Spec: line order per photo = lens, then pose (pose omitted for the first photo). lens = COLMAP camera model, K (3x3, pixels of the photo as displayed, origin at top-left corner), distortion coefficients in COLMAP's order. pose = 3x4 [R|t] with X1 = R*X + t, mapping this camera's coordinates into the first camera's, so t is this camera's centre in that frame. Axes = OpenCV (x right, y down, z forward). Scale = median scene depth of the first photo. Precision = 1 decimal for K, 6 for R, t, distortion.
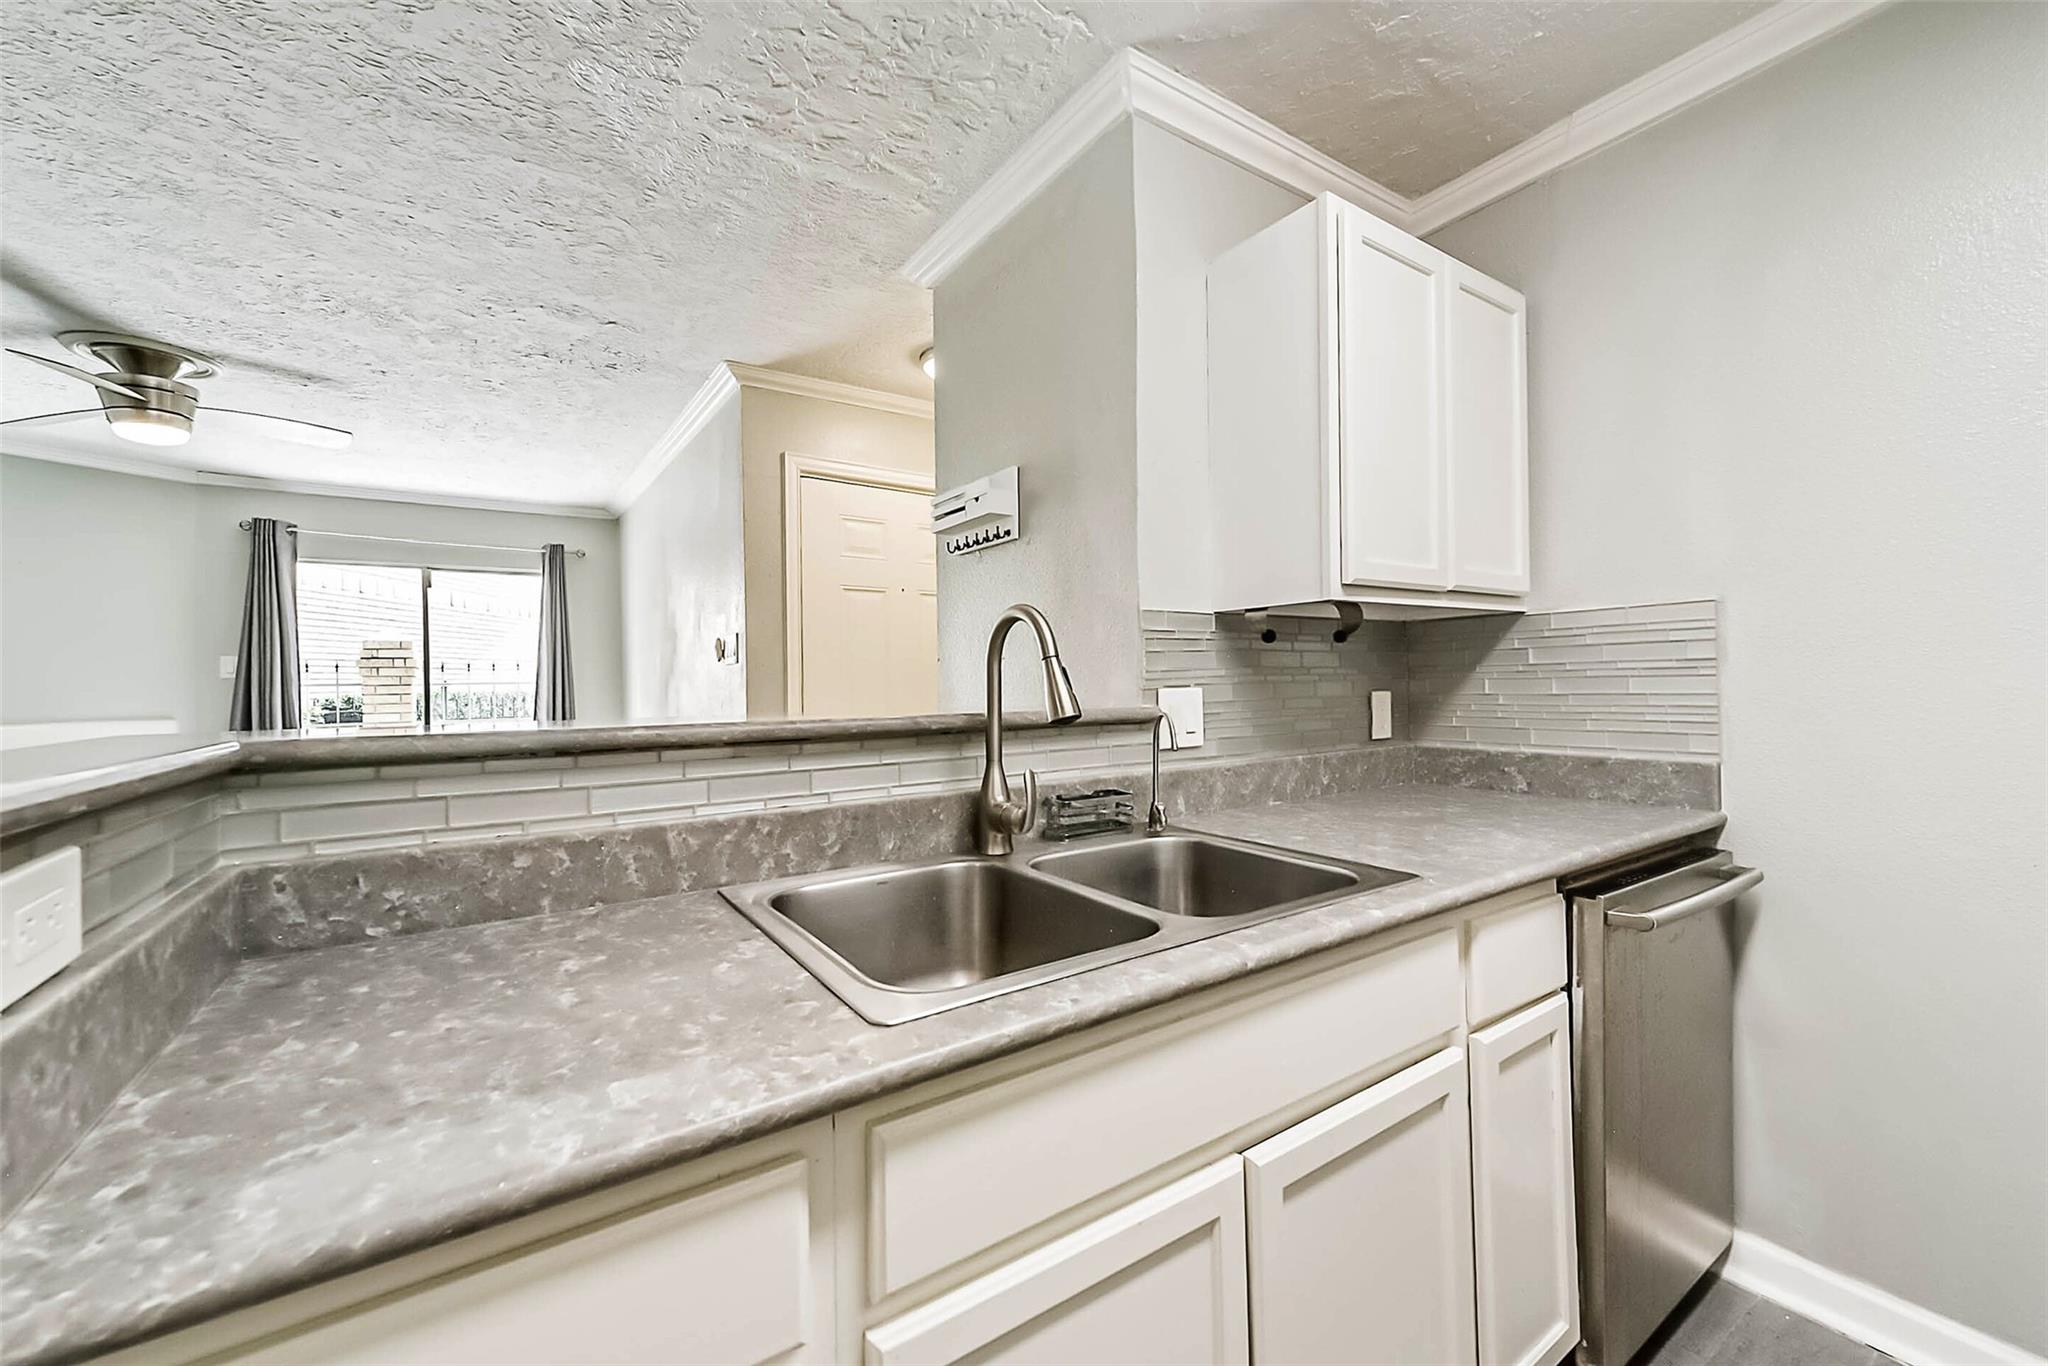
lens RADIAL K [[805.9, 0, 1023.9], [0, 805.9, 679.1], [0, 0, 1]] dist [0.023888, -0.006243]
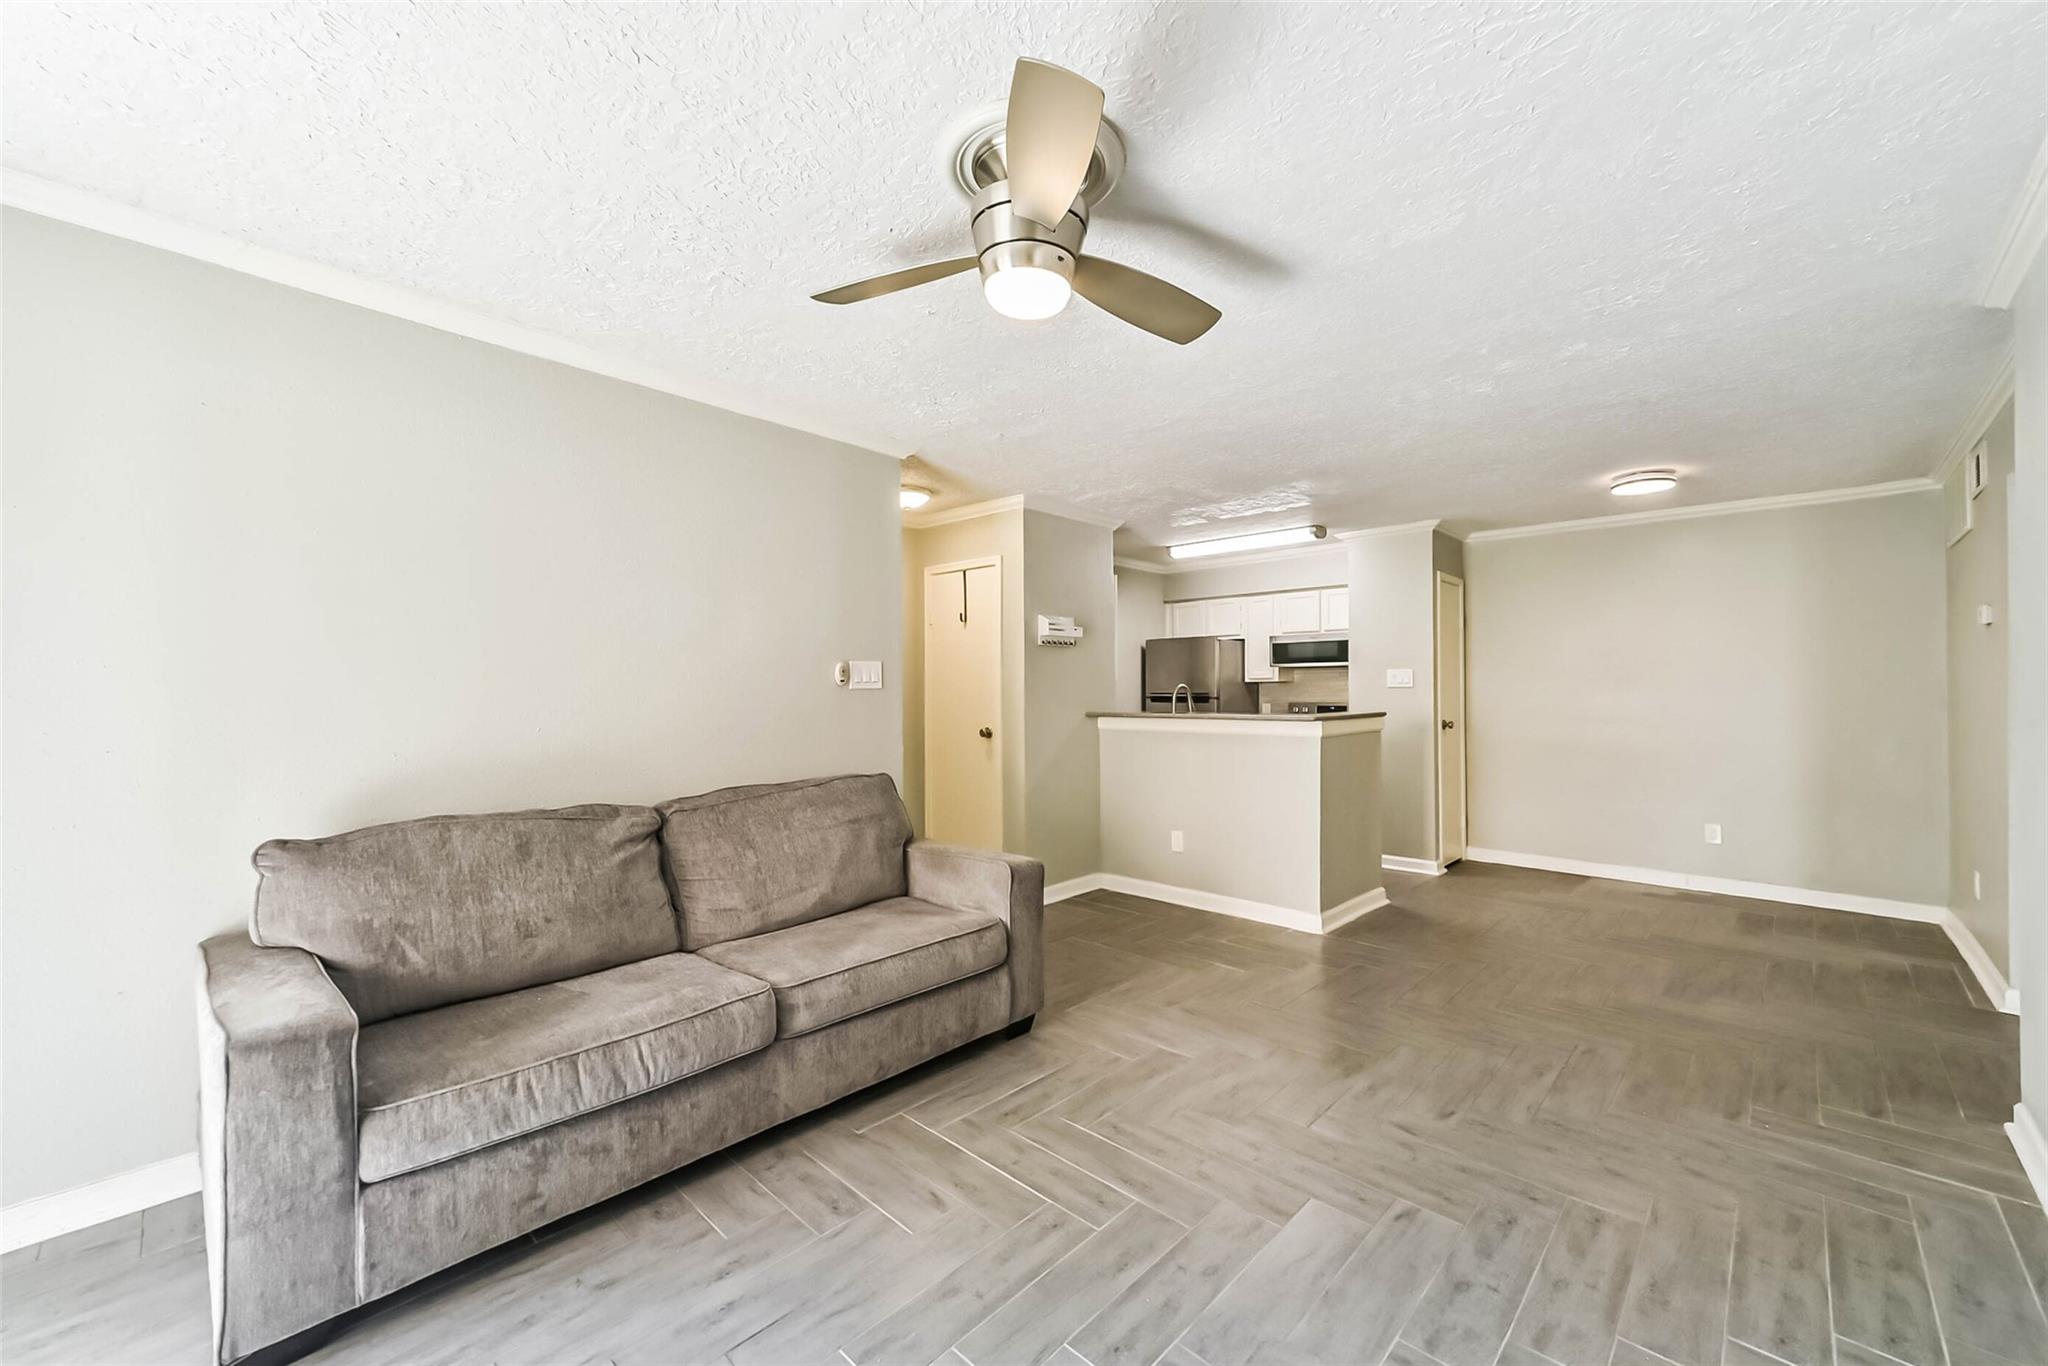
lens RADIAL K [[805.9, 0, 1023.9], [0, 805.9, 679.1], [0, 0, 1]] dist [0.023888, -0.006243]
pose [[-0.214846, 0.027189, 0.976269, -2.997138], [-0.002061, 0.999598, -0.028292, -0.003075], [-0.976646, -0.008090, -0.214704, 2.078816]]
